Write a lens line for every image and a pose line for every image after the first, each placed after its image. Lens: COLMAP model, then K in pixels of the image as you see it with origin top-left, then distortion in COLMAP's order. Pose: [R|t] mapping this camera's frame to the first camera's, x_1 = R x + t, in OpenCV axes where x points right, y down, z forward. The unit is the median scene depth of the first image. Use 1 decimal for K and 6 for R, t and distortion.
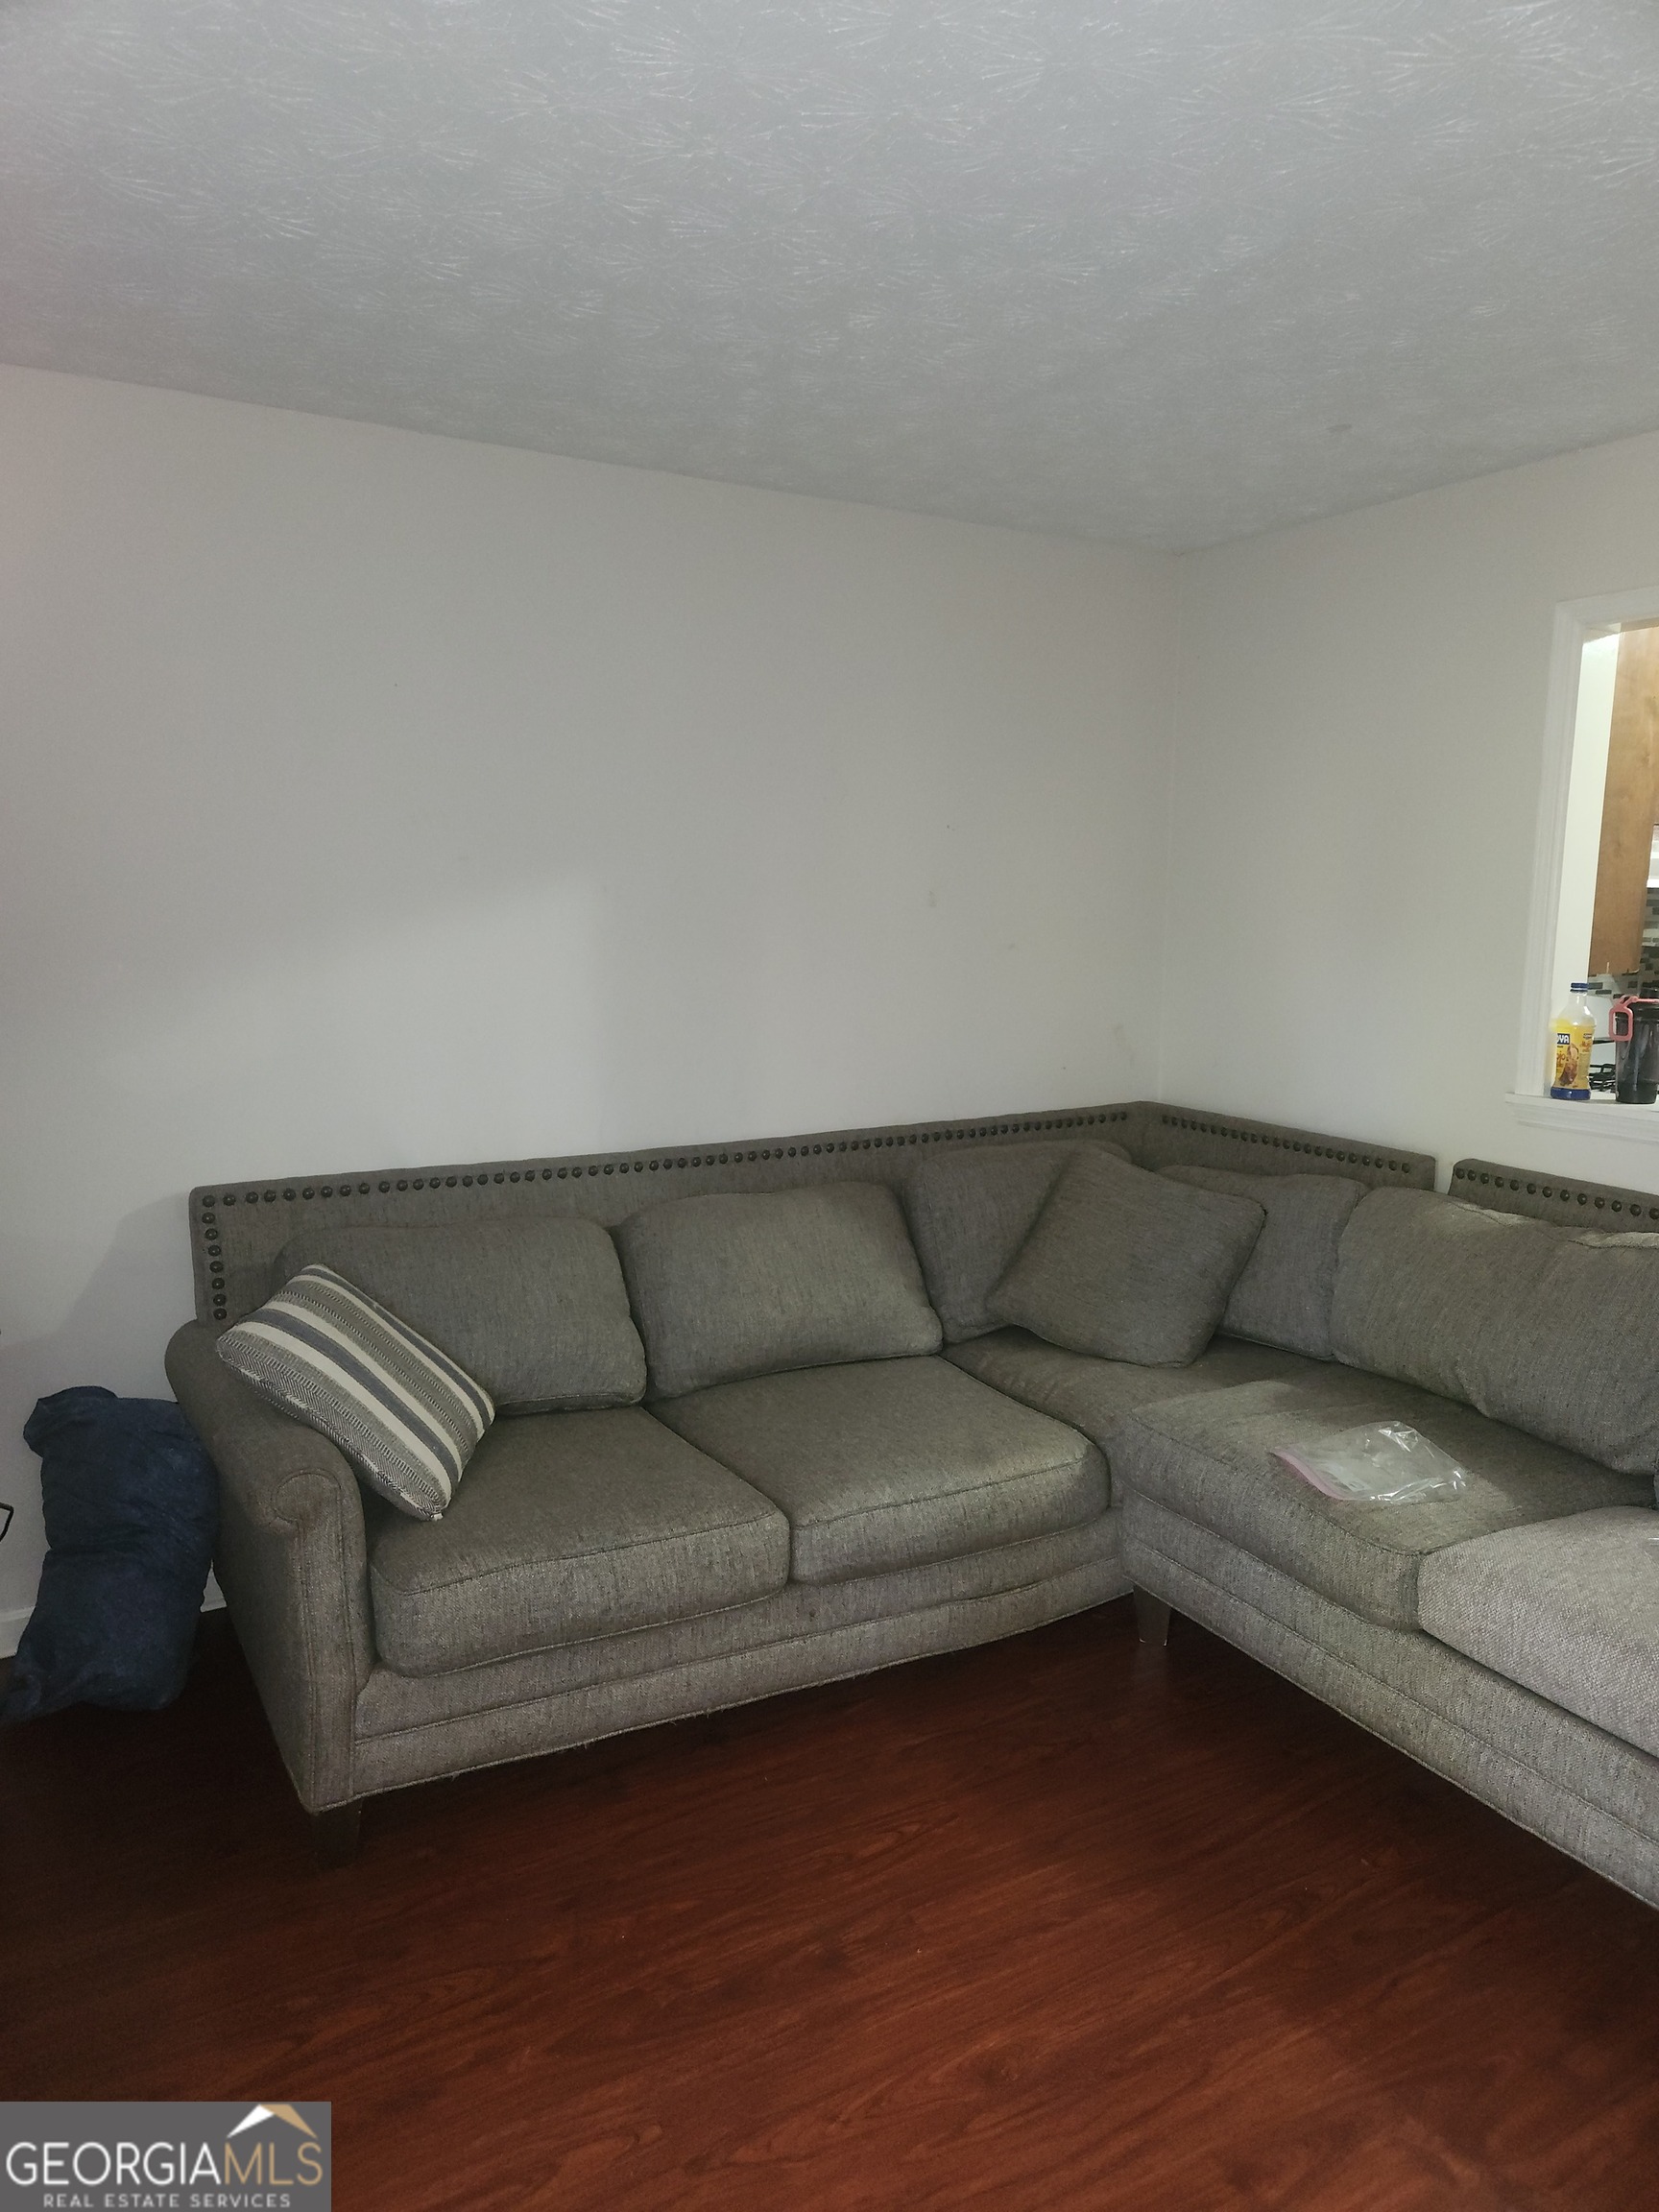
lens RADIAL K [[1482.1, 0, 857.0], [0, 1482.1, 1112.0], [0, 0, 1]] dist [0.082895, -0.069880]
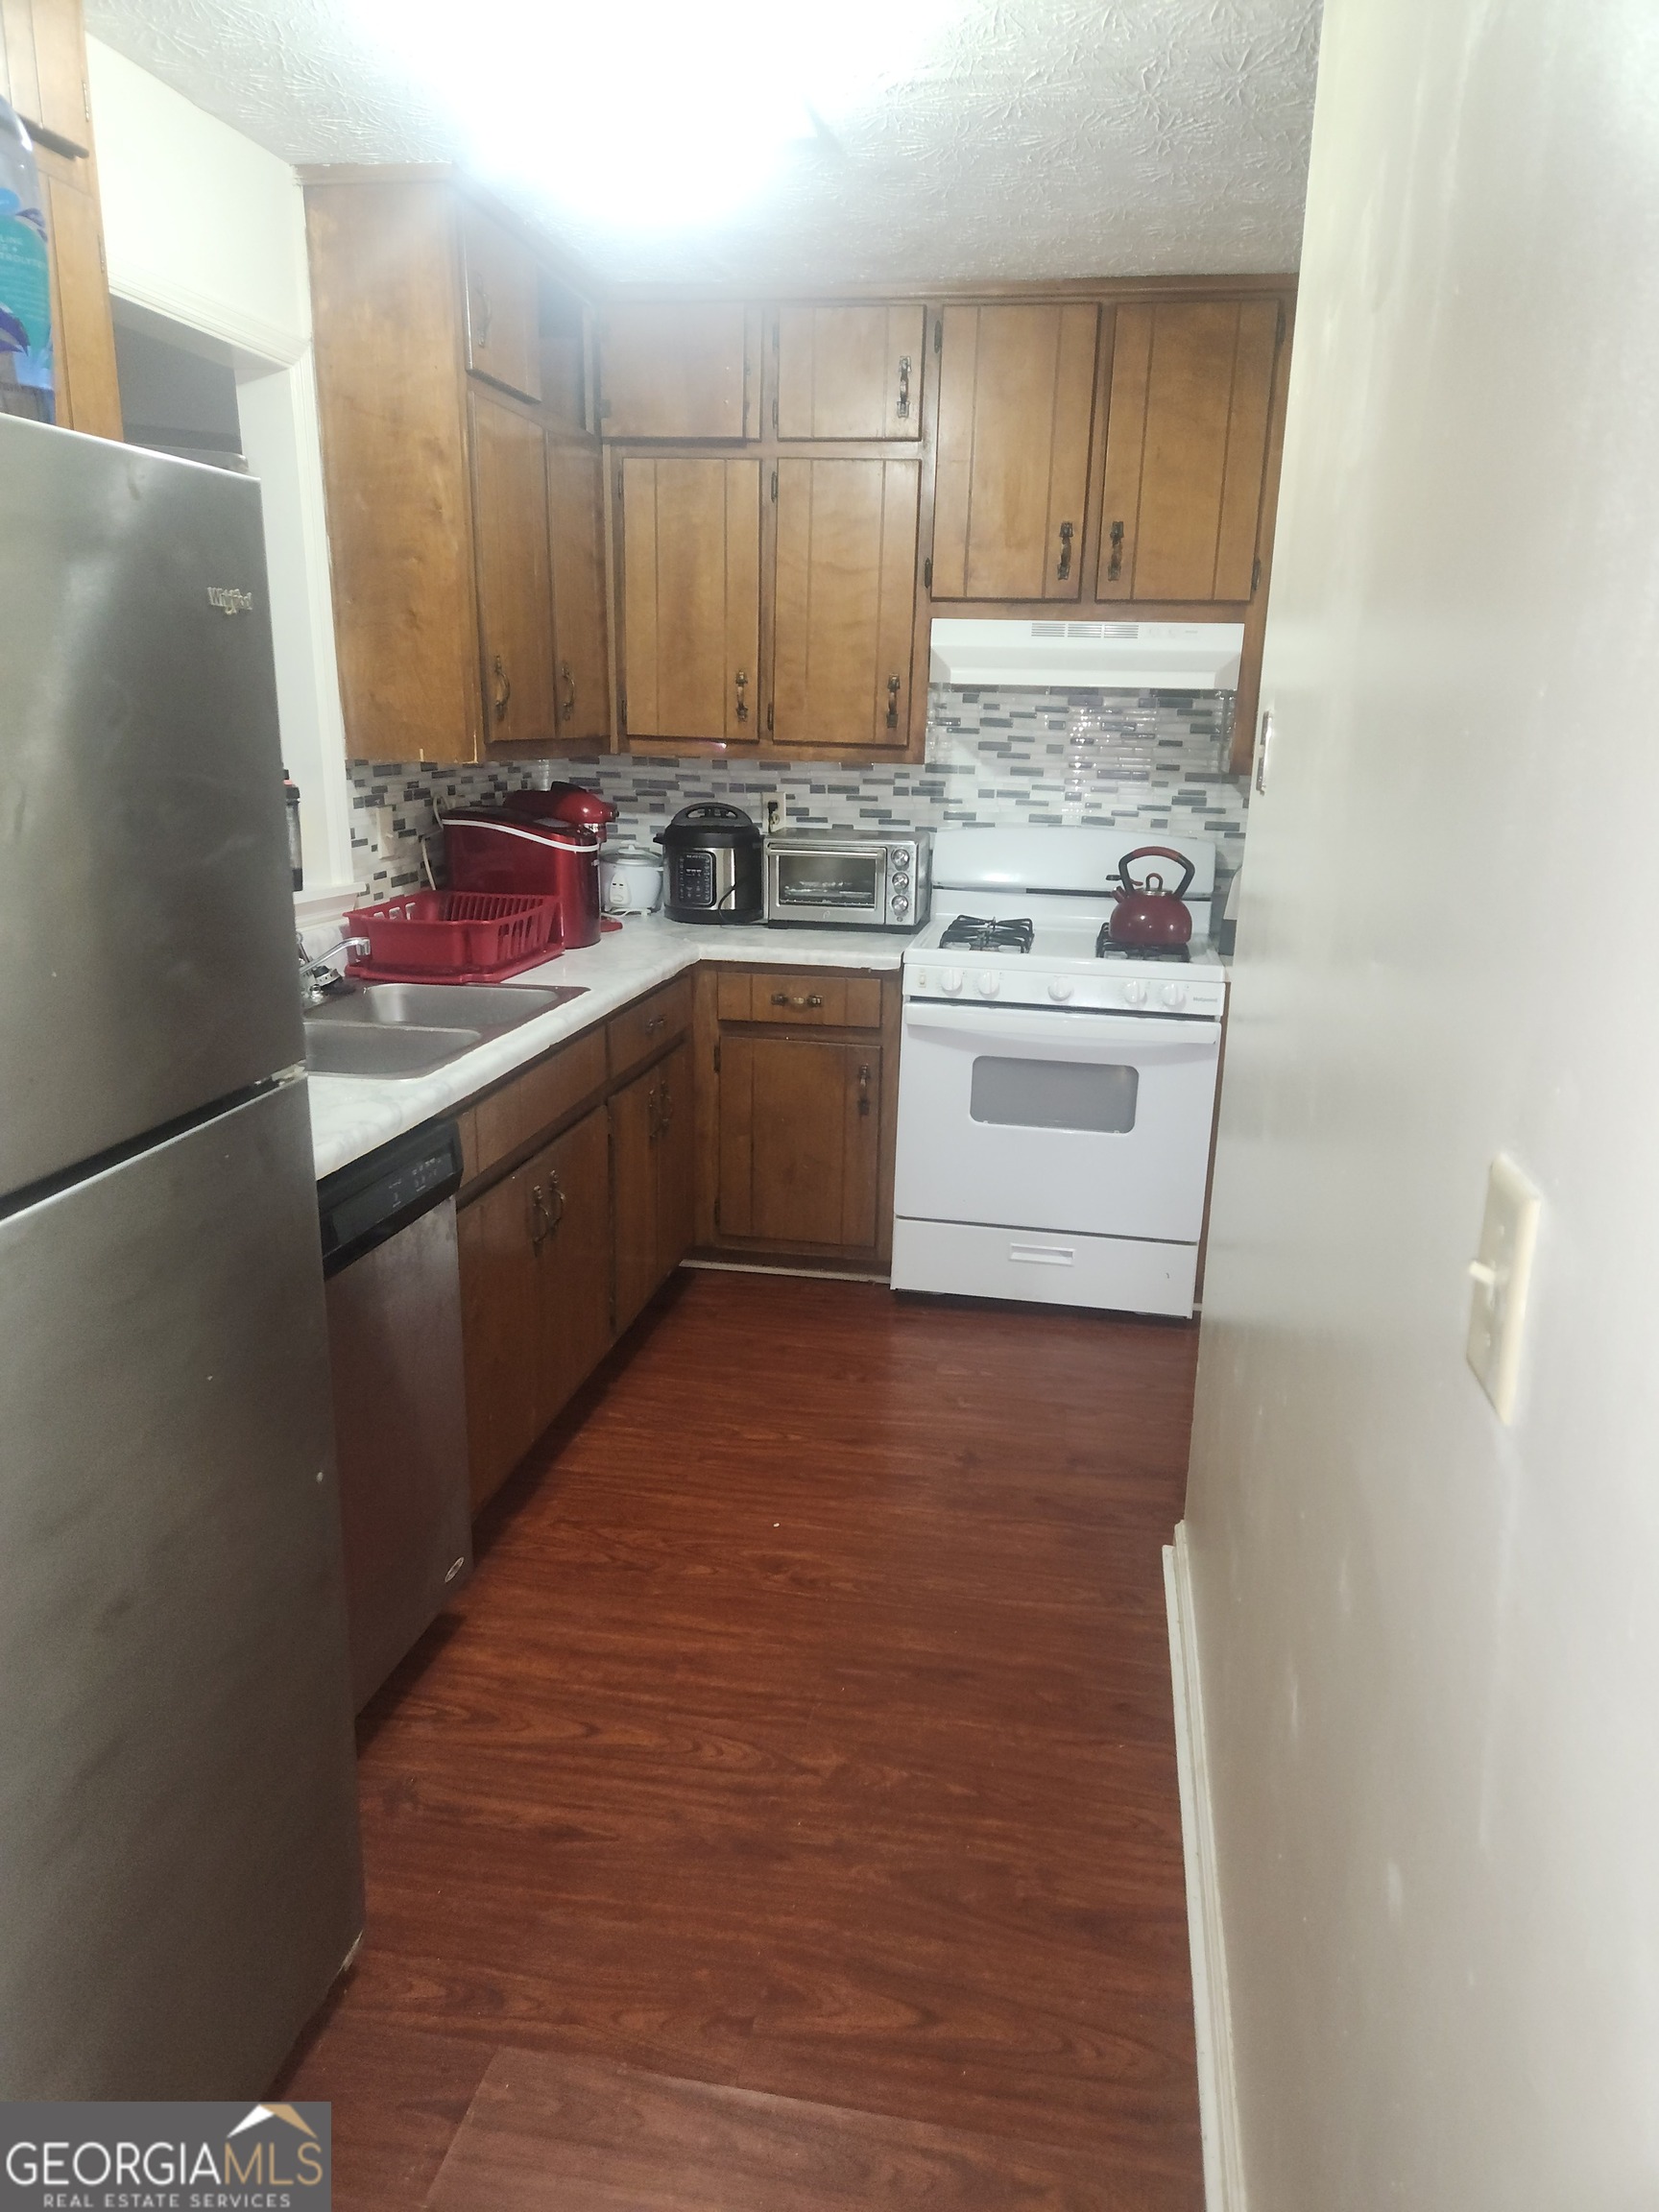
lens RADIAL K [[1482.1, 0, 857.0], [0, 1482.1, 1112.0], [0, 0, 1]] dist [0.082895, -0.069880]
pose [[0.782339, 0.172535, -0.598480, 1.537053], [-0.112459, 0.984205, 0.136727, -0.046072], [0.612616, -0.039662, 0.789385, 0.532408]]
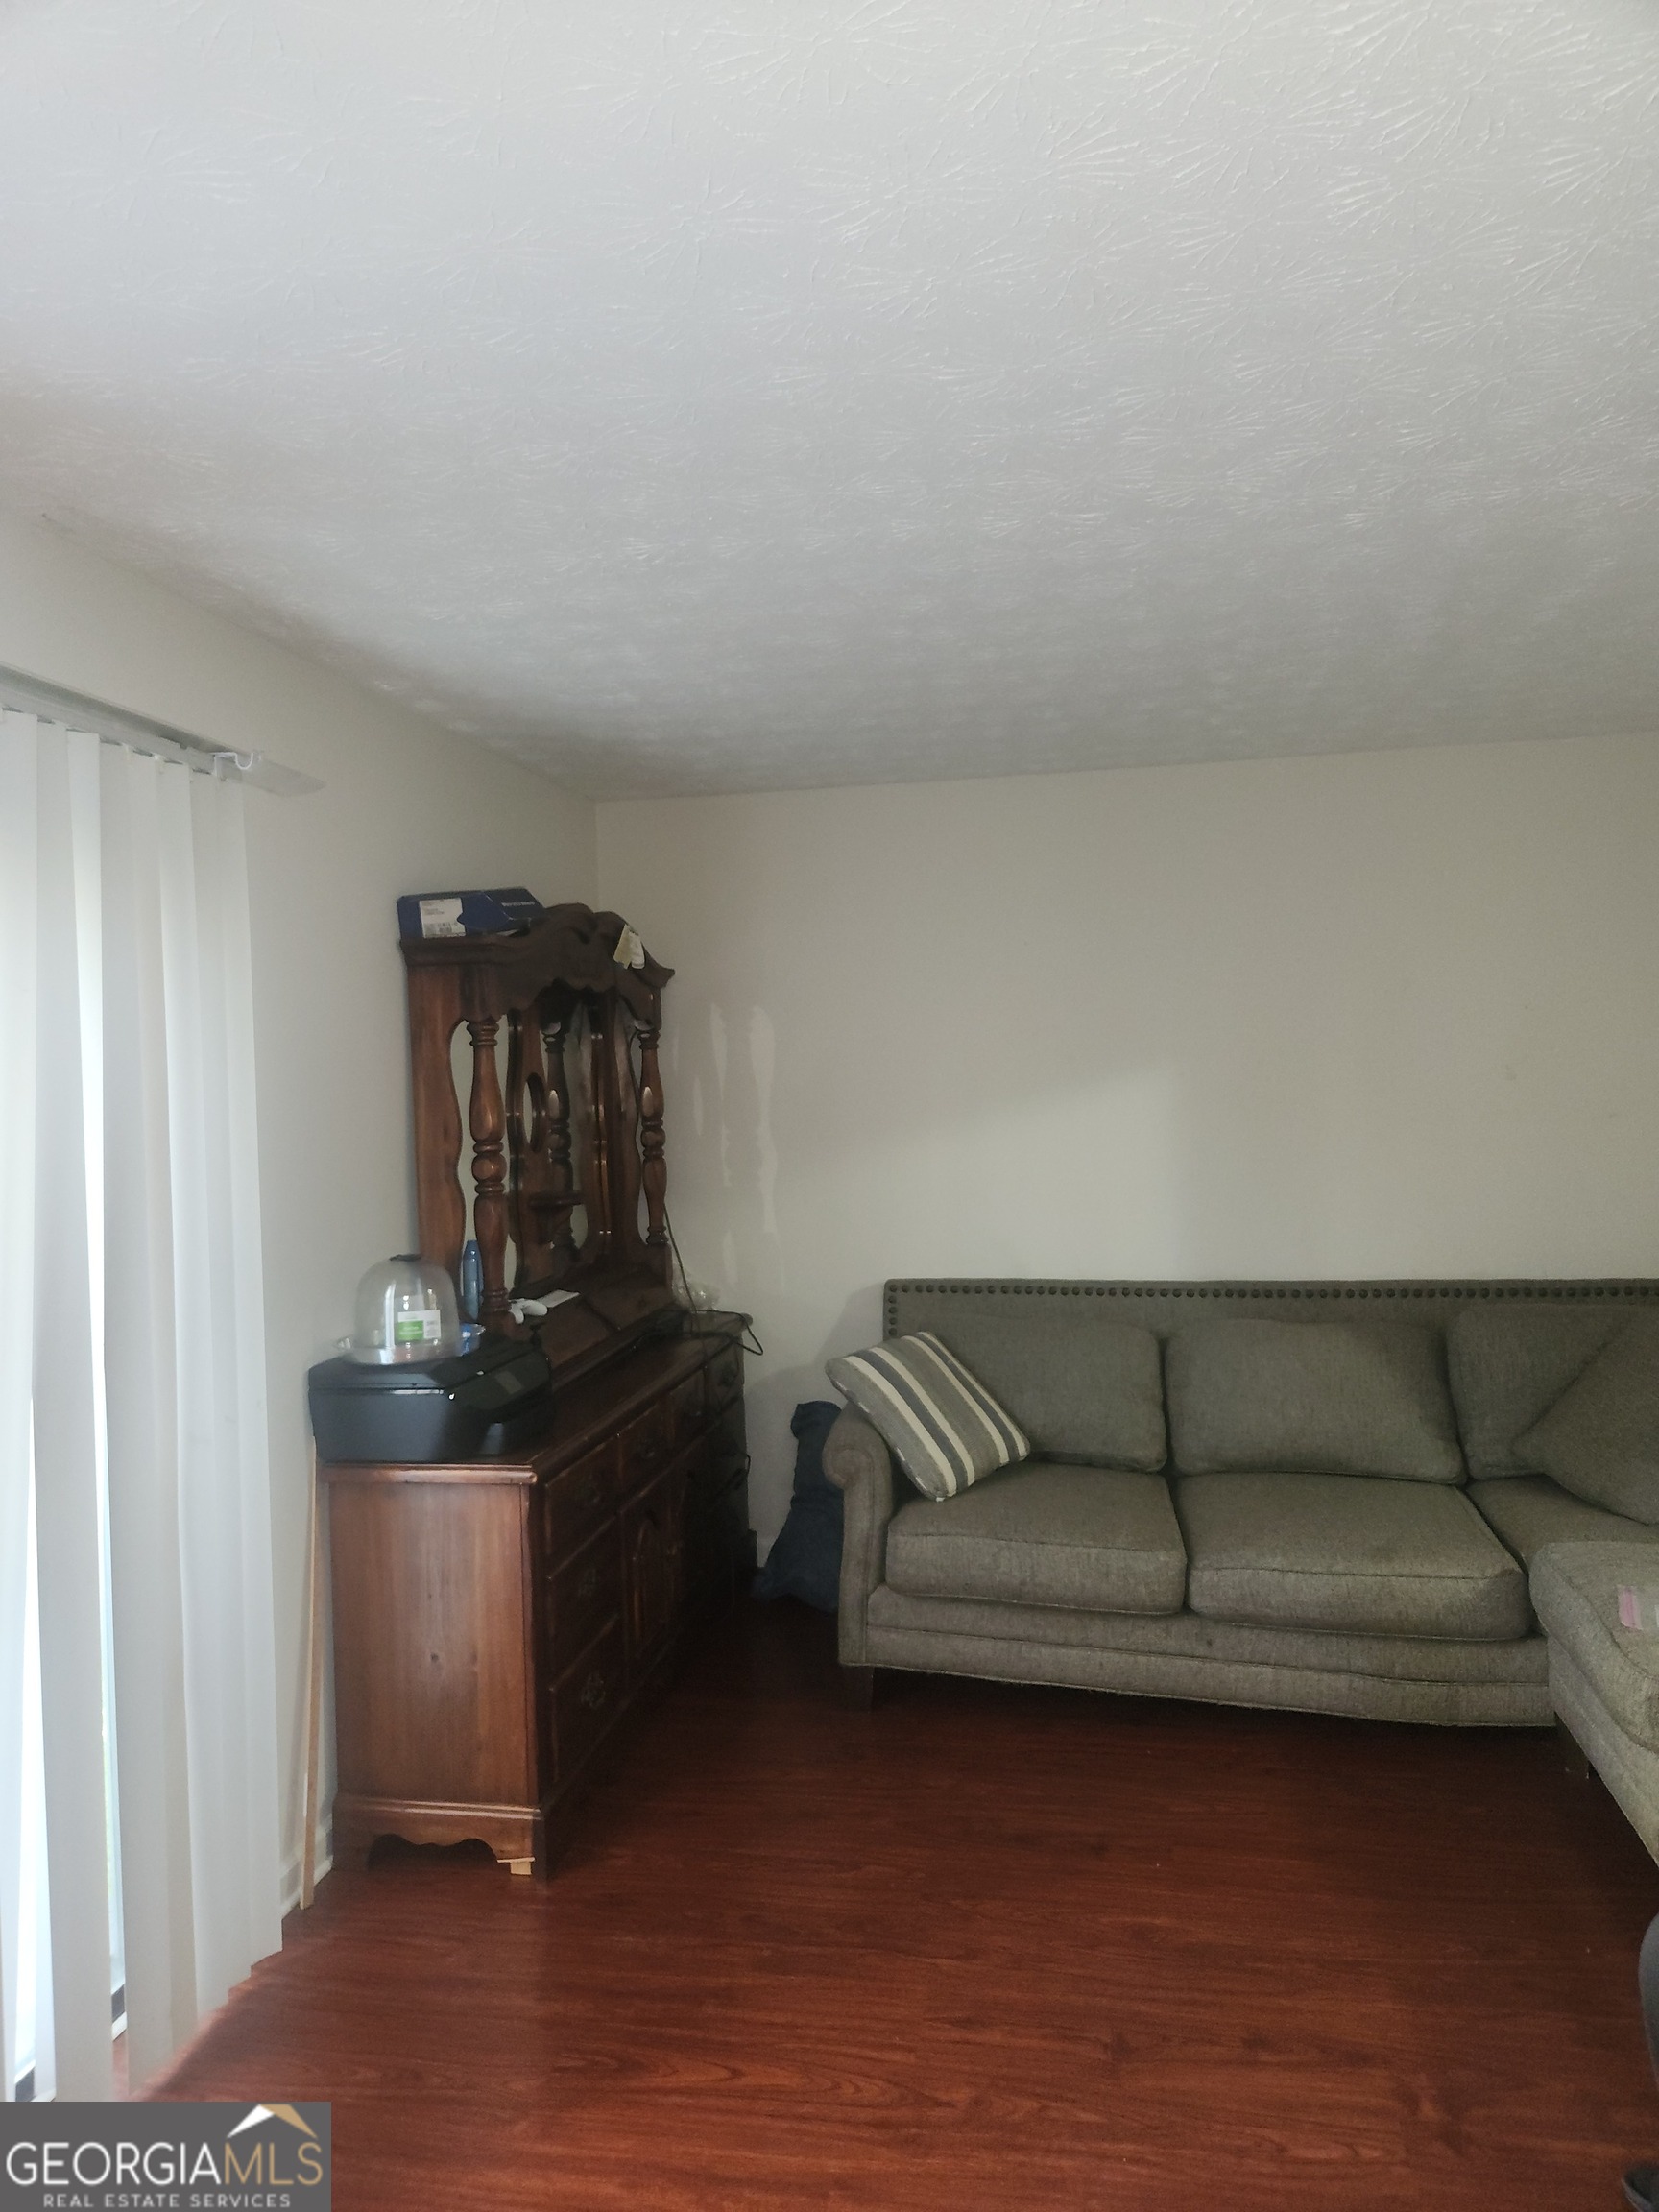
lens RADIAL K [[1482.1, 0, 825.6], [0, 1482.1, 1104.9], [0, 0, 1]] dist [0.076083, -0.060158]
pose [[0.760187, -0.010731, -0.649616, 0.522492], [-0.063396, 0.993867, -0.090605, 0.015813], [0.646604, 0.110060, 0.754845, -0.213420]]
